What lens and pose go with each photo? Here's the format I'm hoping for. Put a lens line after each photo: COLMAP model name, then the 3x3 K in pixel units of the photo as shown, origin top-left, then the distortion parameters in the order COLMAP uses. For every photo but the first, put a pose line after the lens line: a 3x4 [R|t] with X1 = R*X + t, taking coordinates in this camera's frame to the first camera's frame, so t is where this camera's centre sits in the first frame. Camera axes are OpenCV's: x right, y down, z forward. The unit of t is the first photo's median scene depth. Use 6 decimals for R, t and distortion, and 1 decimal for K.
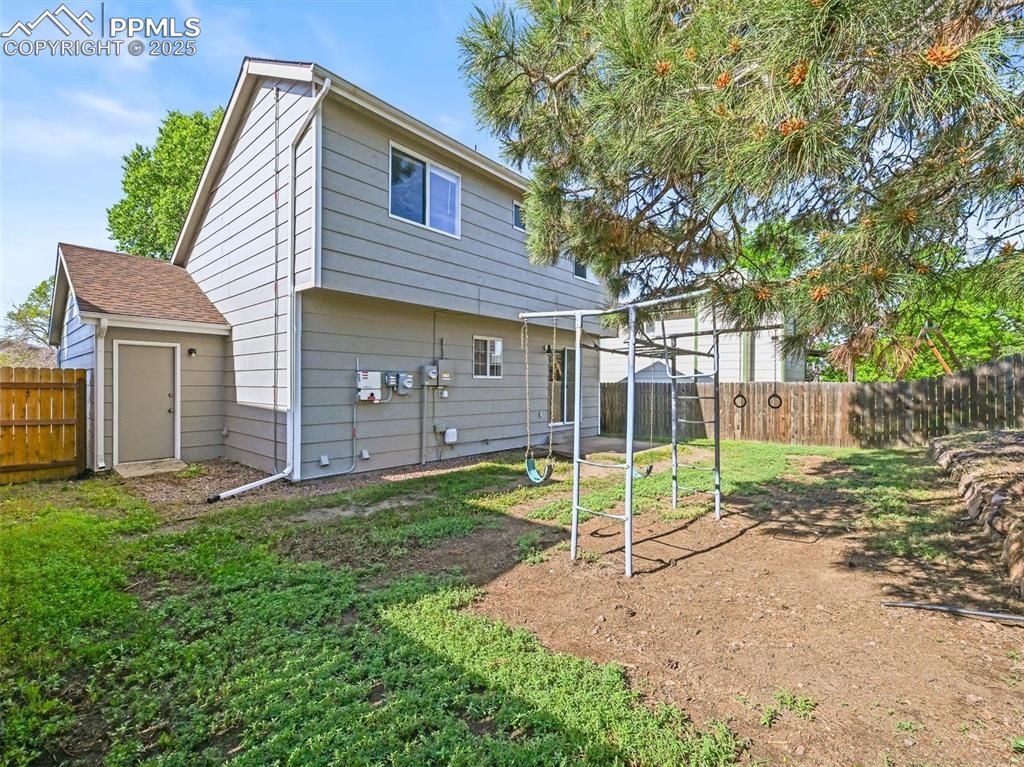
lens RADIAL K [[451.7, 0, 522.6], [0, 451.7, 389.3], [0, 0, 1]] dist [-0.002942, 0.001122]
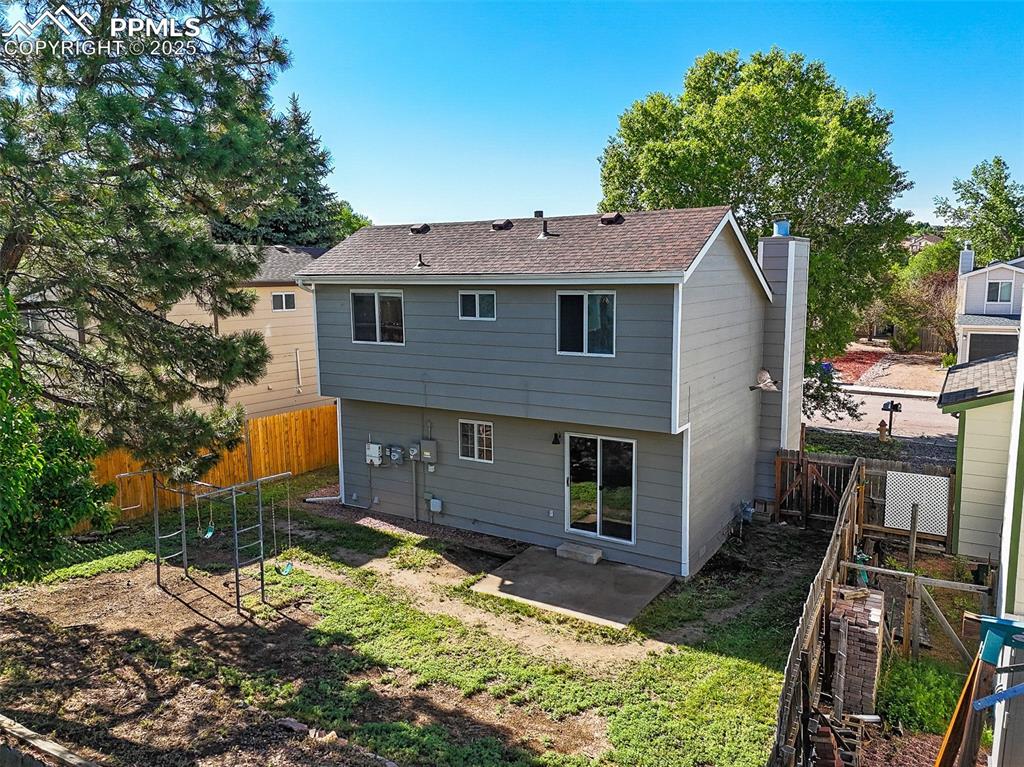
lens RADIAL K [[755.3, 0, 515.4], [0, 755.3, 375.7], [0, 0, 1]] dist [0.028867, -0.016147]
pose [[0.149904, 0.121428, -0.981216, 1.847976], [-0.003667, 0.992491, 0.122263, -0.495389], [0.988694, -0.014729, 0.149223, 0.992628]]
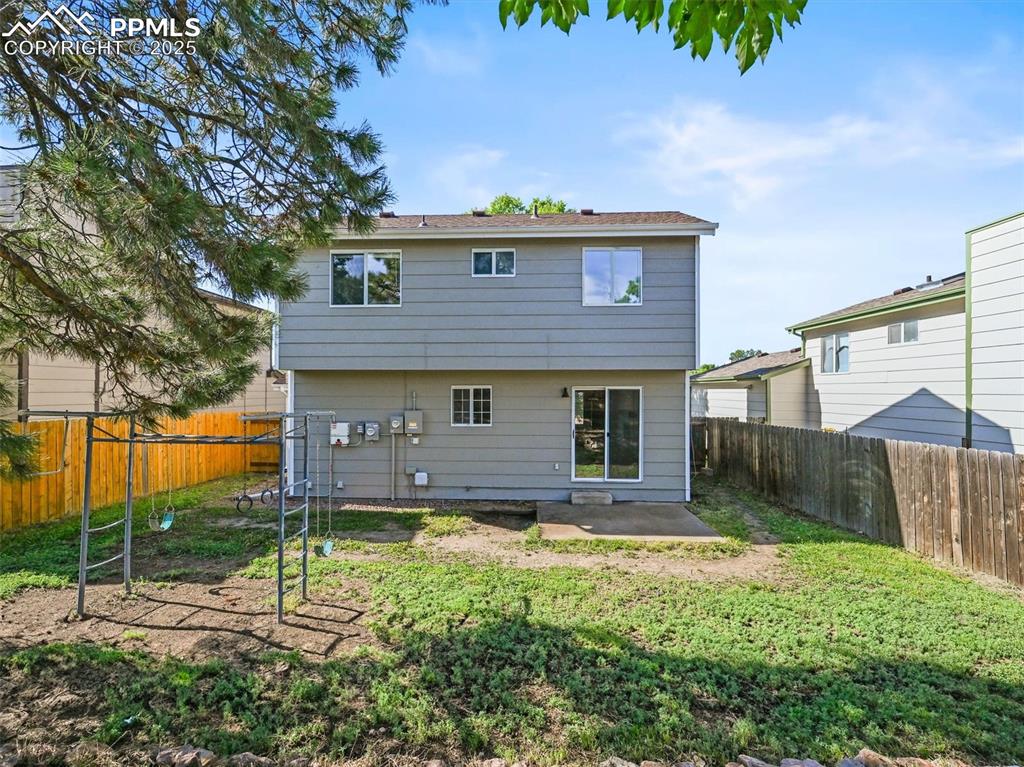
lens RADIAL K [[451.7, 0, 508.9], [0, 451.7, 392.4], [0, 0, 1]] dist [-0.002942, 0.001122]
pose [[0.618046, -0.006977, -0.786111, 0.918389], [-0.007340, 0.999866, -0.014645, -0.102162], [0.786108, 0.014822, 0.617912, 0.518176]]
